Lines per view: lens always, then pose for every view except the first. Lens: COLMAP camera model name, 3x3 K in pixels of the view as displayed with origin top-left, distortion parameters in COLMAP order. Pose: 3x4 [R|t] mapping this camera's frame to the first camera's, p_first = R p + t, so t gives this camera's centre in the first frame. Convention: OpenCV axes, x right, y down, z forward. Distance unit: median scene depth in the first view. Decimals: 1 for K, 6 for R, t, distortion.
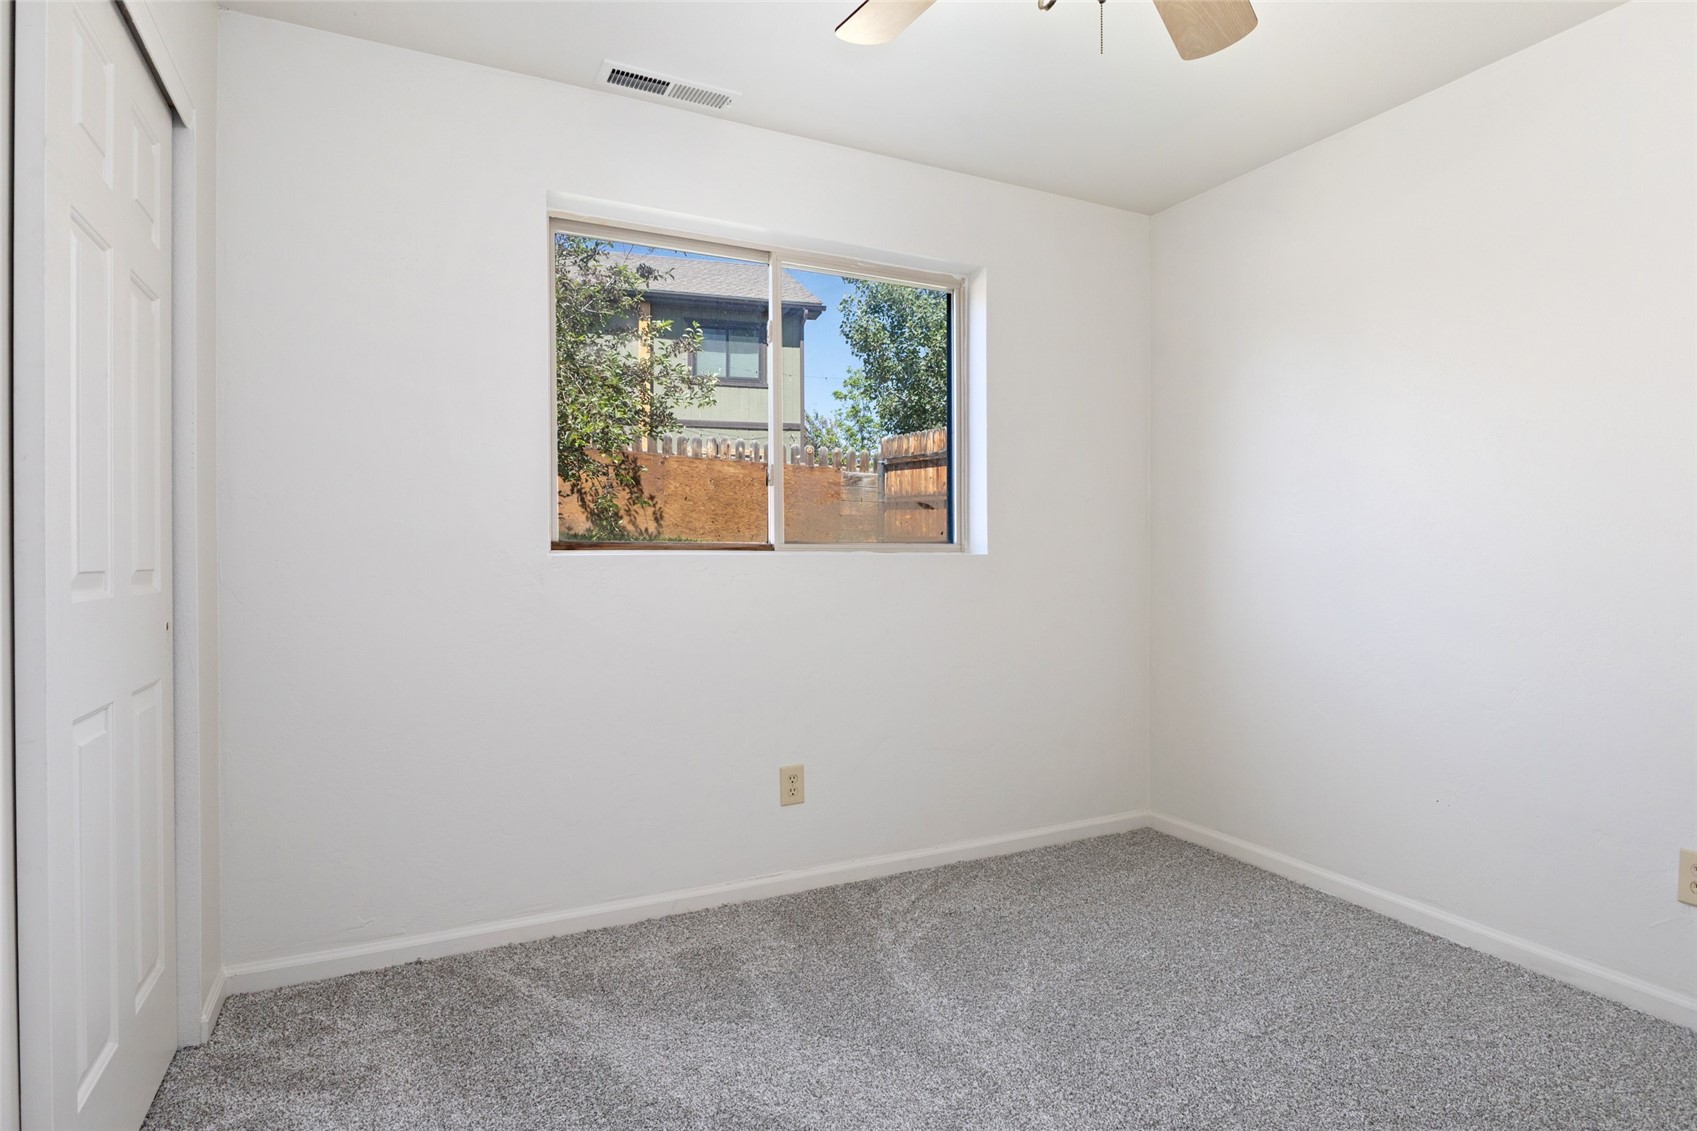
lens RADIAL K [[897.3, 0, 843.1], [0, 897.3, 566.6], [0, 0, 1]] dist [-0.025760, -0.002506]
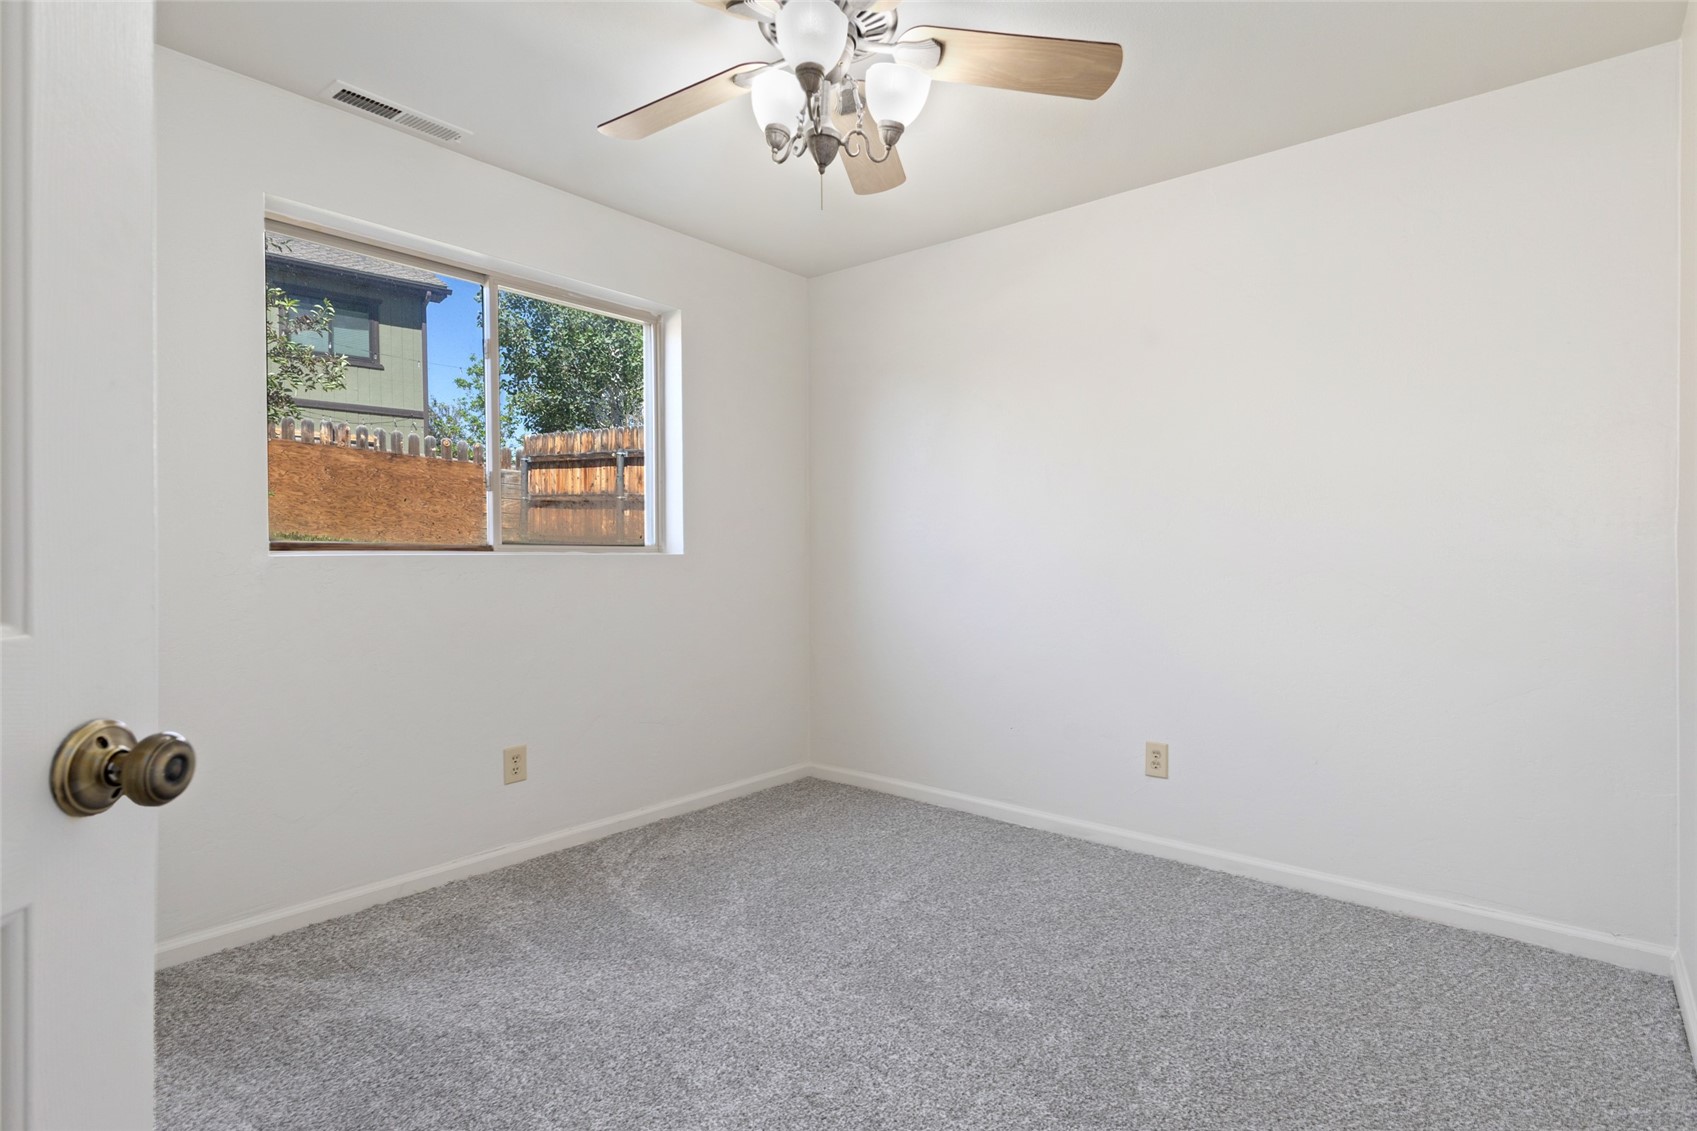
lens RADIAL K [[871.7, 0, 851.0], [0, 871.7, 555.5], [0, 0, 1]] dist [0.003336, -0.002067]
pose [[0.911587, 0.004871, 0.411079, -0.132588], [-0.000957, 0.999952, -0.009726, -0.004712], [-0.411106, 0.008472, 0.911548, -0.166022]]
